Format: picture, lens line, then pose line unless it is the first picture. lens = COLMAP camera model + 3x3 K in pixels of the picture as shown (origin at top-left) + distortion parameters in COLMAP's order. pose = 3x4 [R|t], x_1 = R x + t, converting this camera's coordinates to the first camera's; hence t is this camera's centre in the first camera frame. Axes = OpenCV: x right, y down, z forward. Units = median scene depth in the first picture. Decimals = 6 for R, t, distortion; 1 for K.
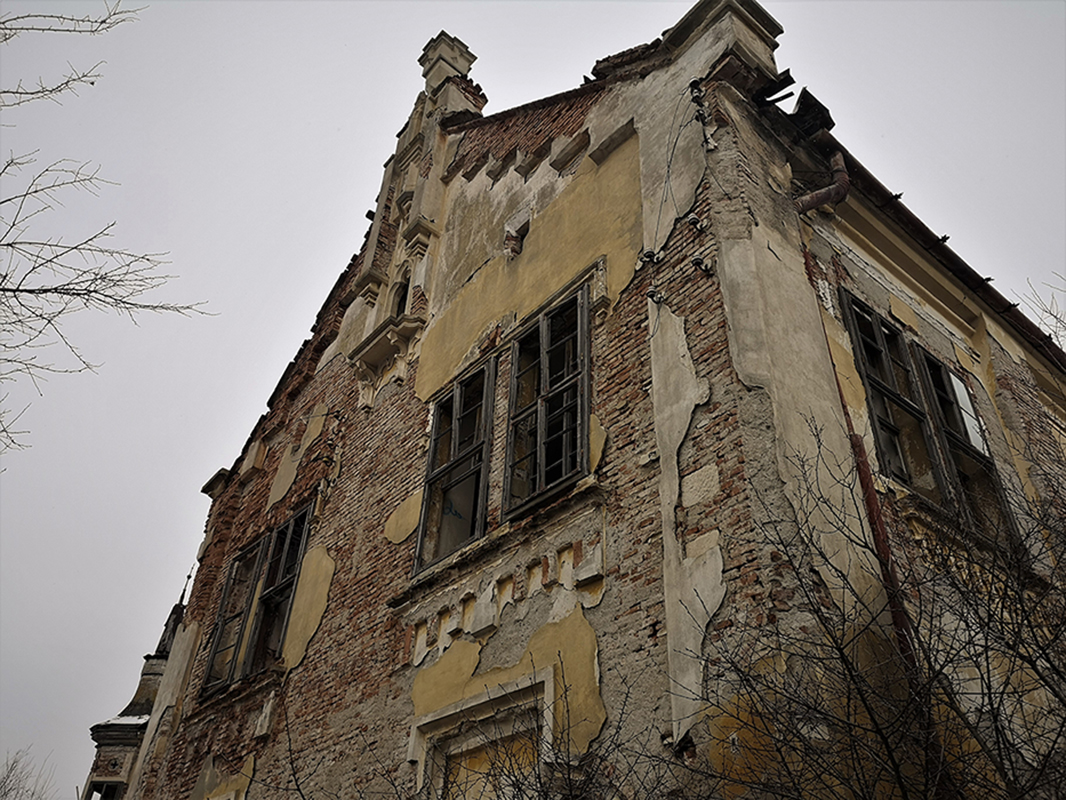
lens RADIAL K [[844.4, 0, 538.2], [0, 844.4, 397.5], [0, 0, 1]] dist [0.042889, -0.075284]
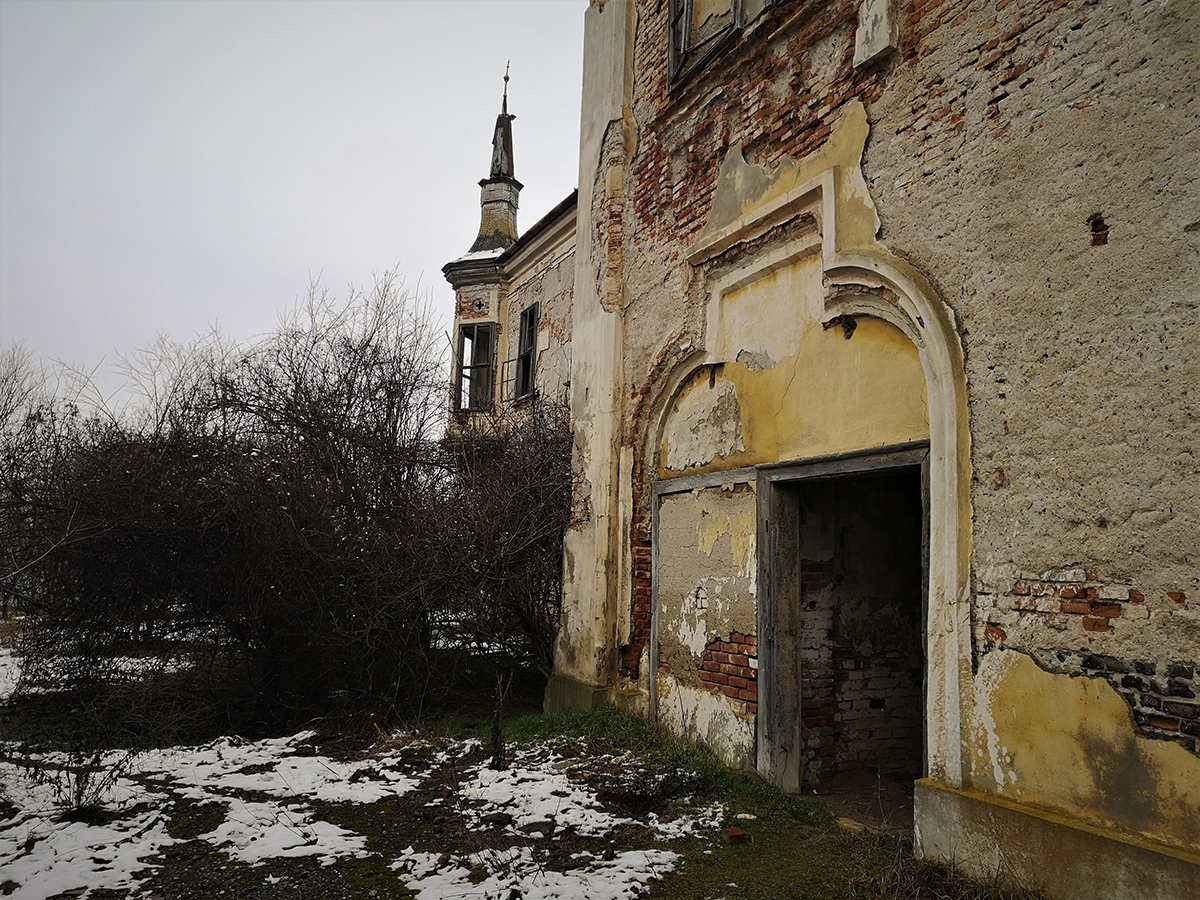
lens RADIAL K [[950.5, 0, 602.9], [0, 950.5, 457.6], [0, 0, 1]] dist [0.042889, -0.075284]
pose [[0.965260, -0.035606, -0.258855, -0.329965], [0.161883, 0.859130, 0.485479, 0.287750], [0.205104, -0.510518, 0.835047, 0.347893]]
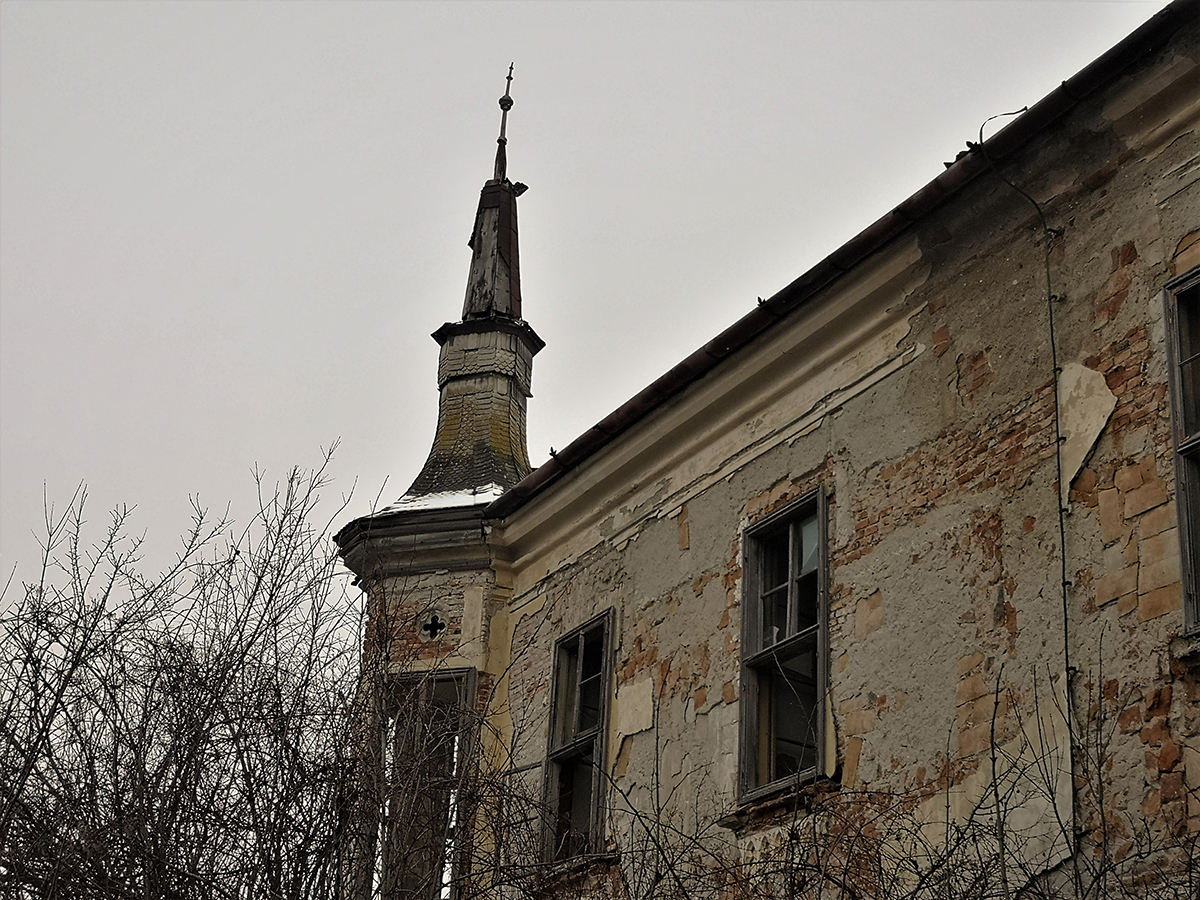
lens RADIAL K [[2104.3, 0, 600.1], [0, 2104.3, 447.3], [0, 0, 1]] dist [0.054859, 0.000000]
pose [[0.976676, -0.084695, -0.197308, -0.656816], [0.128854, 0.966251, 0.223061, 0.468479], [0.171757, -0.243282, 0.954627, 0.606969]]
